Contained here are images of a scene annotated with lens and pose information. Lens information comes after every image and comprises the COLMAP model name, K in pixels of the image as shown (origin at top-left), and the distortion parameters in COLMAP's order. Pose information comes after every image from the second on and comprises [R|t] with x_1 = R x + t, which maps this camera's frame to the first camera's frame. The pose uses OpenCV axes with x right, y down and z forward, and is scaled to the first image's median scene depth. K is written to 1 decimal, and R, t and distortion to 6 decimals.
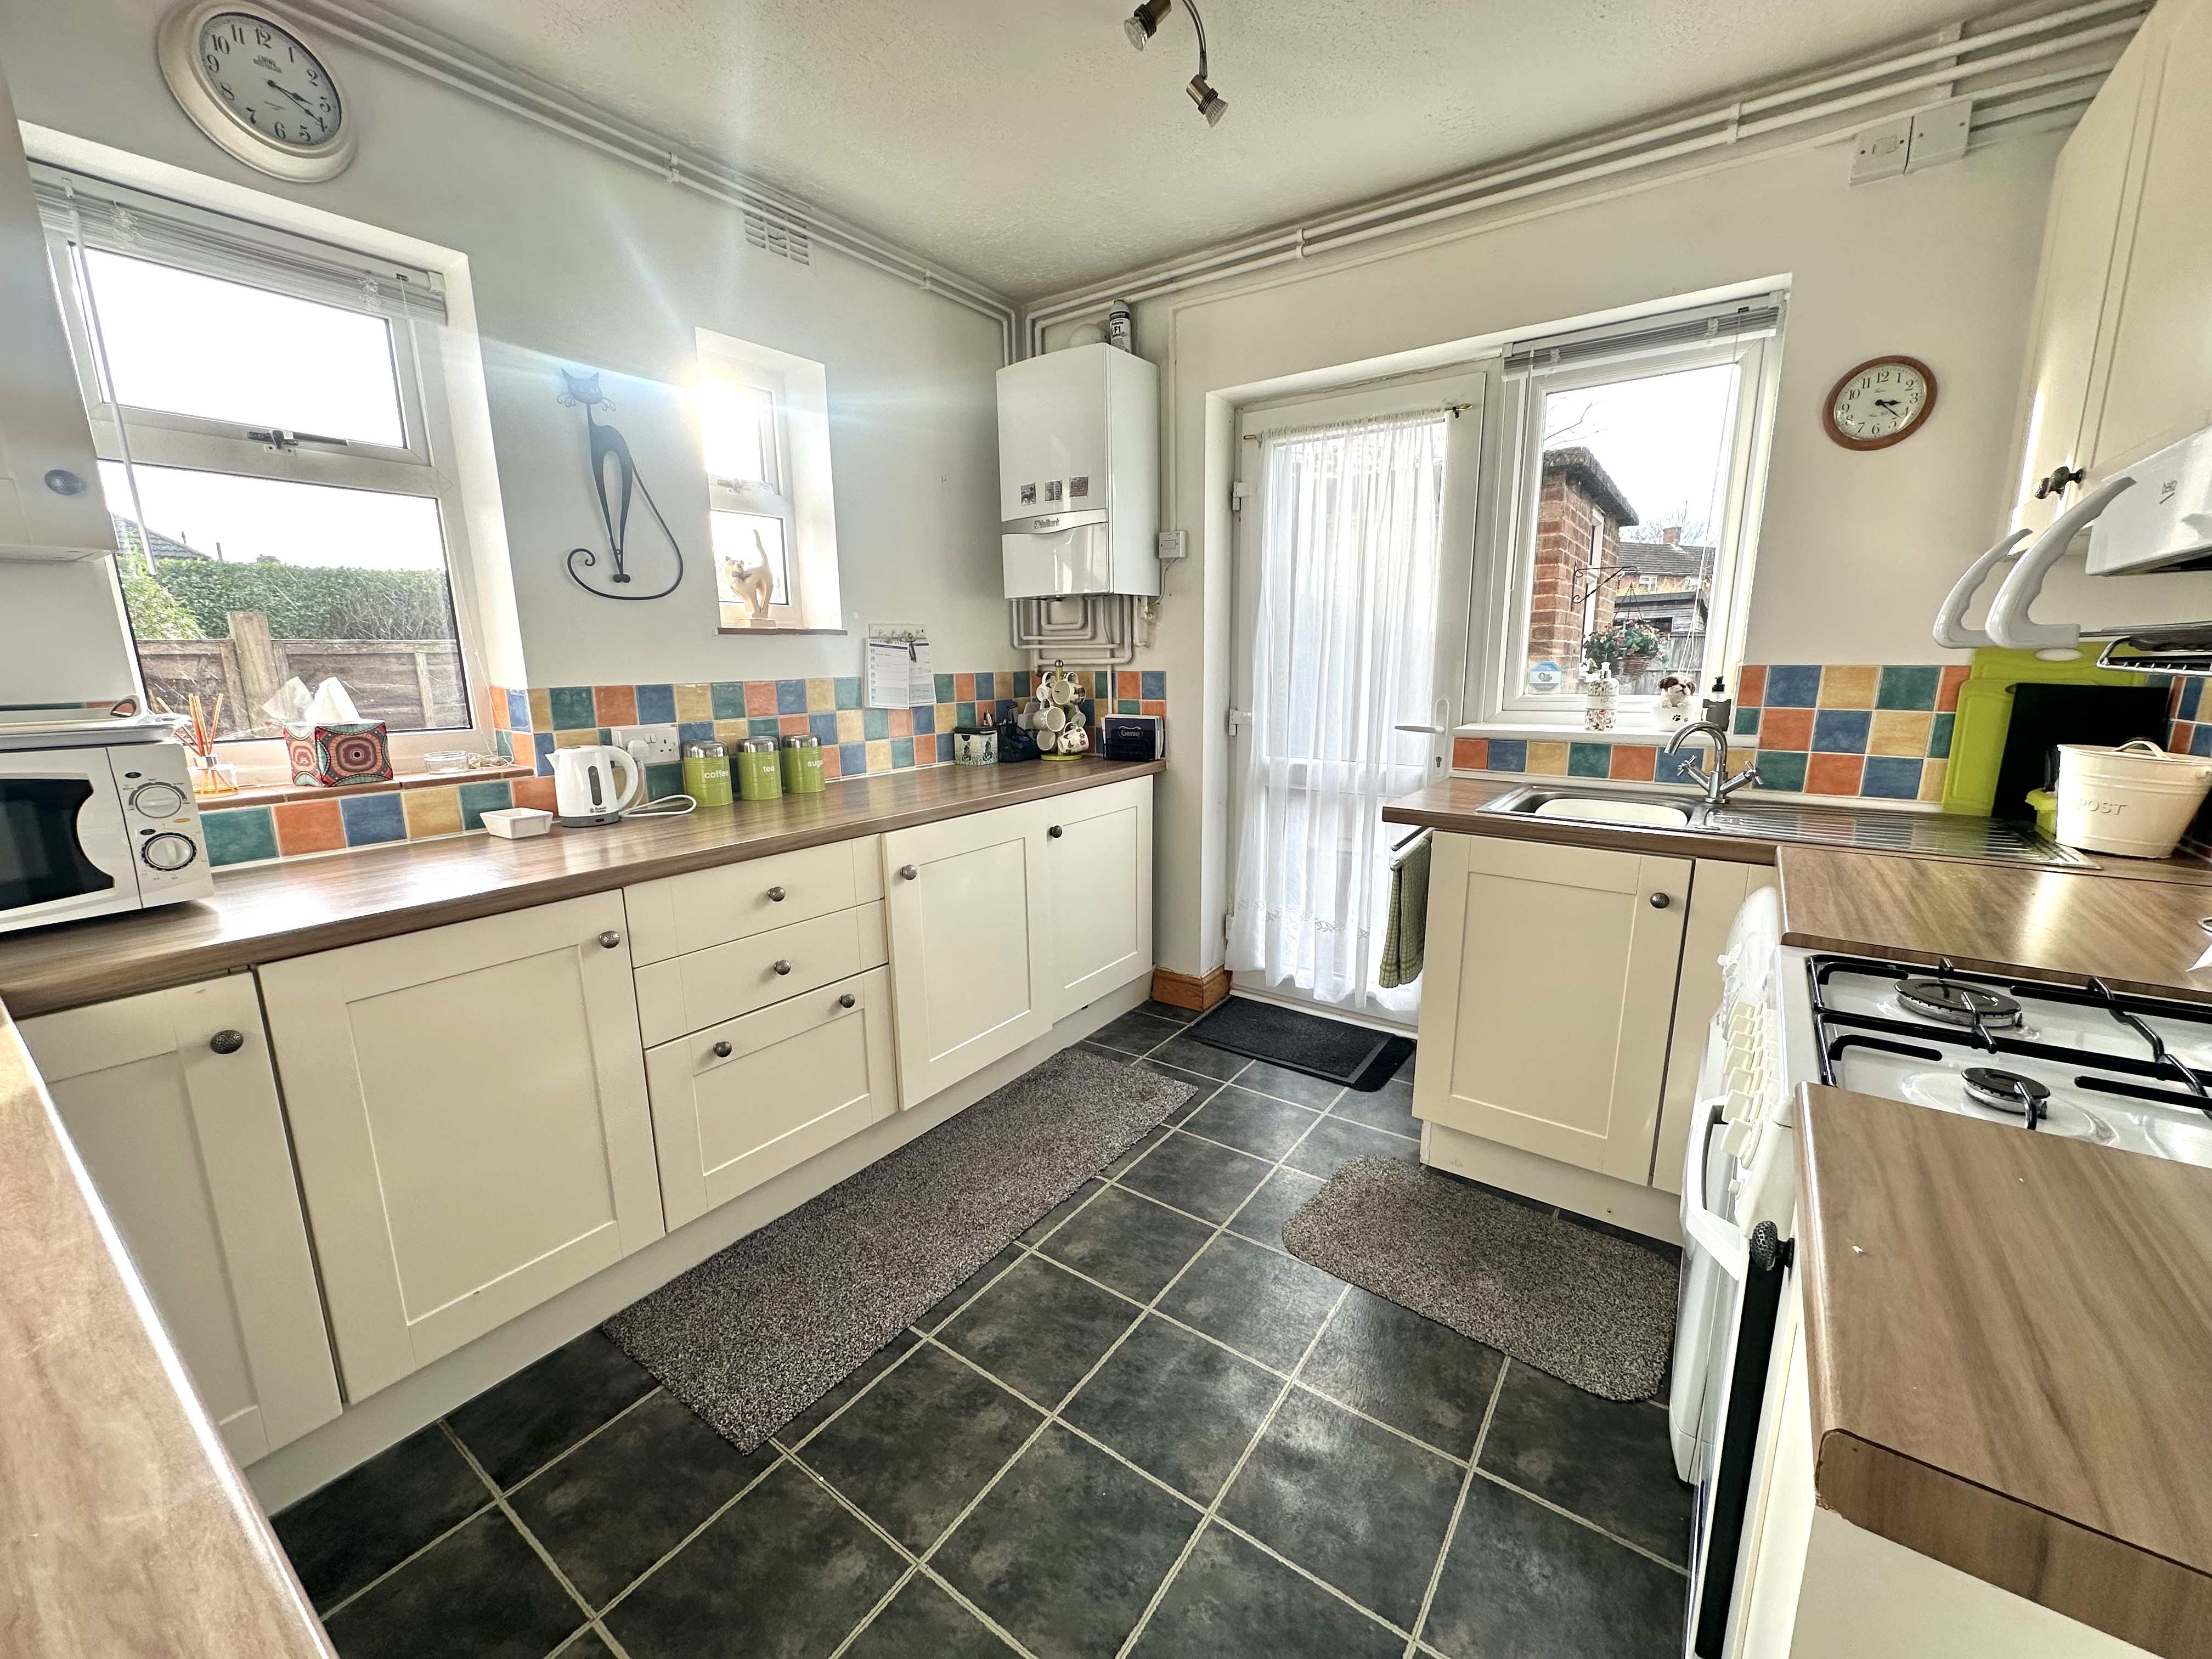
lens RADIAL K [[882.8, 0, 1105.0], [0, 882.8, 831.2], [0, 0, 1]] dist [-0.002489, 0.000343]
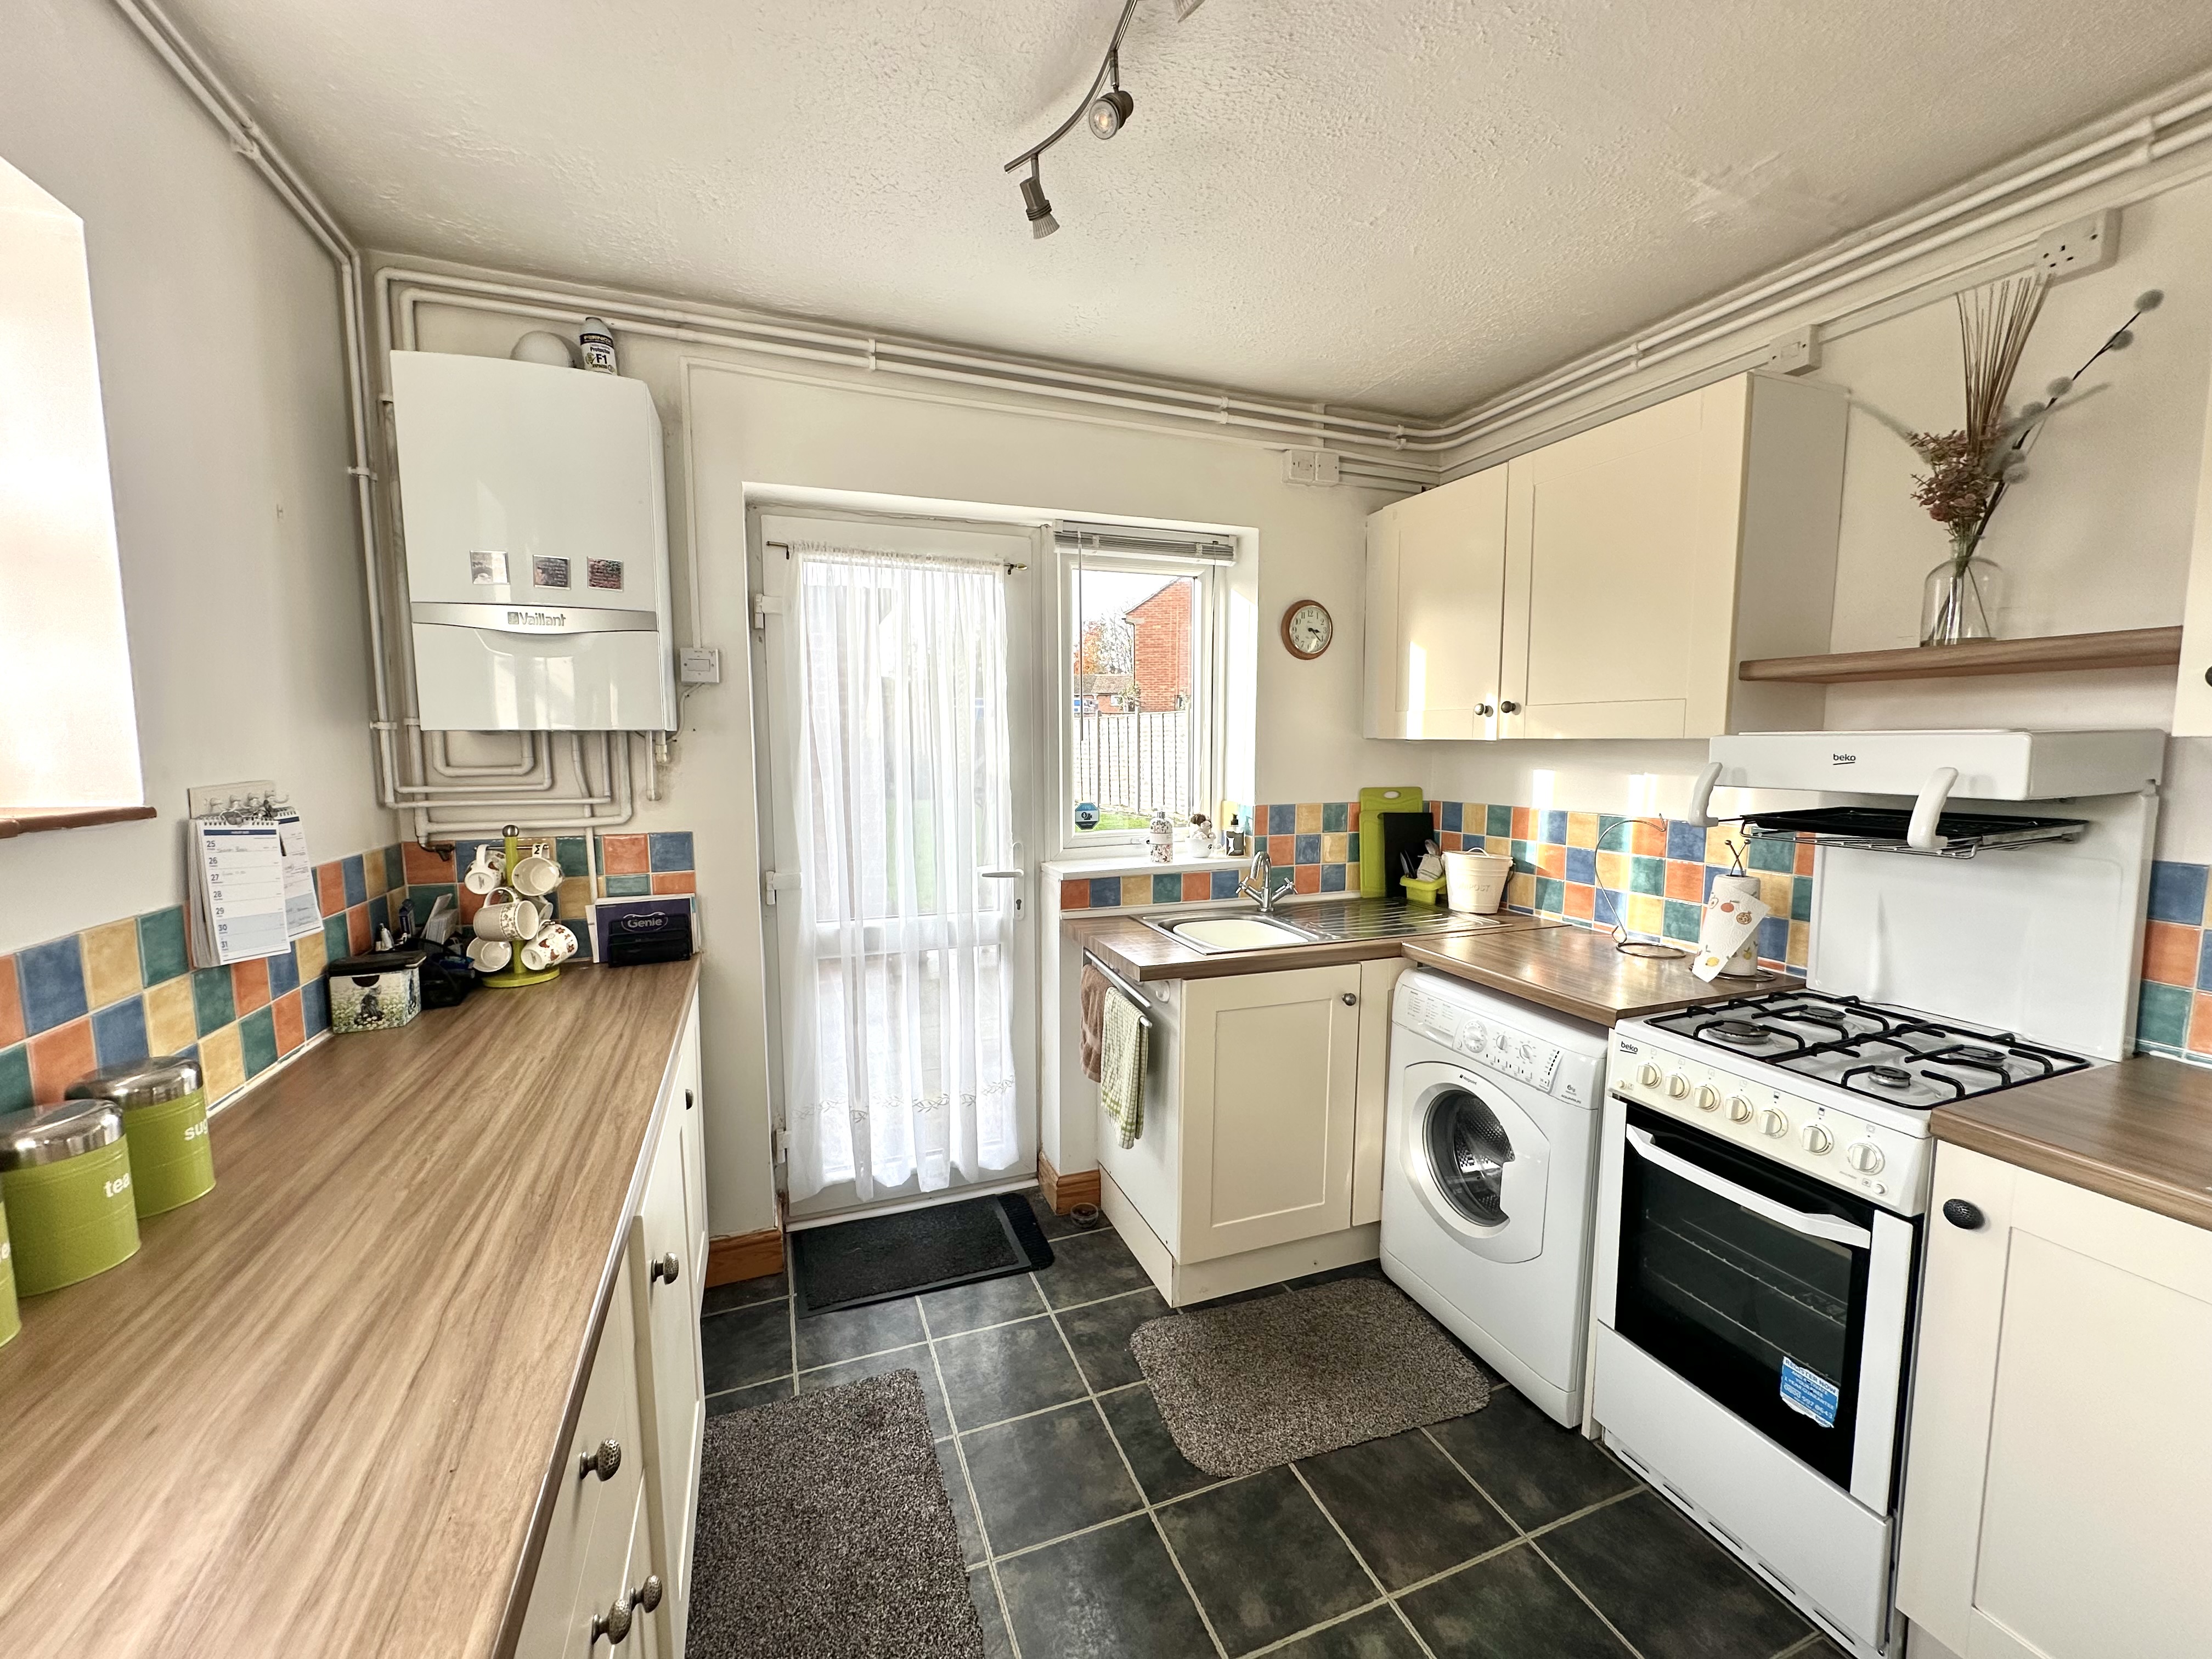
lens RADIAL K [[882.8, 0, 1105.0], [0, 882.8, 831.2], [0, 0, 1]] dist [-0.002489, 0.000343]
pose [[0.551640, -0.076715, 0.830547, -0.396150], [0.161954, 0.986661, -0.016434, -0.129504], [-0.818208, 0.143576, 0.556706, 0.355549]]
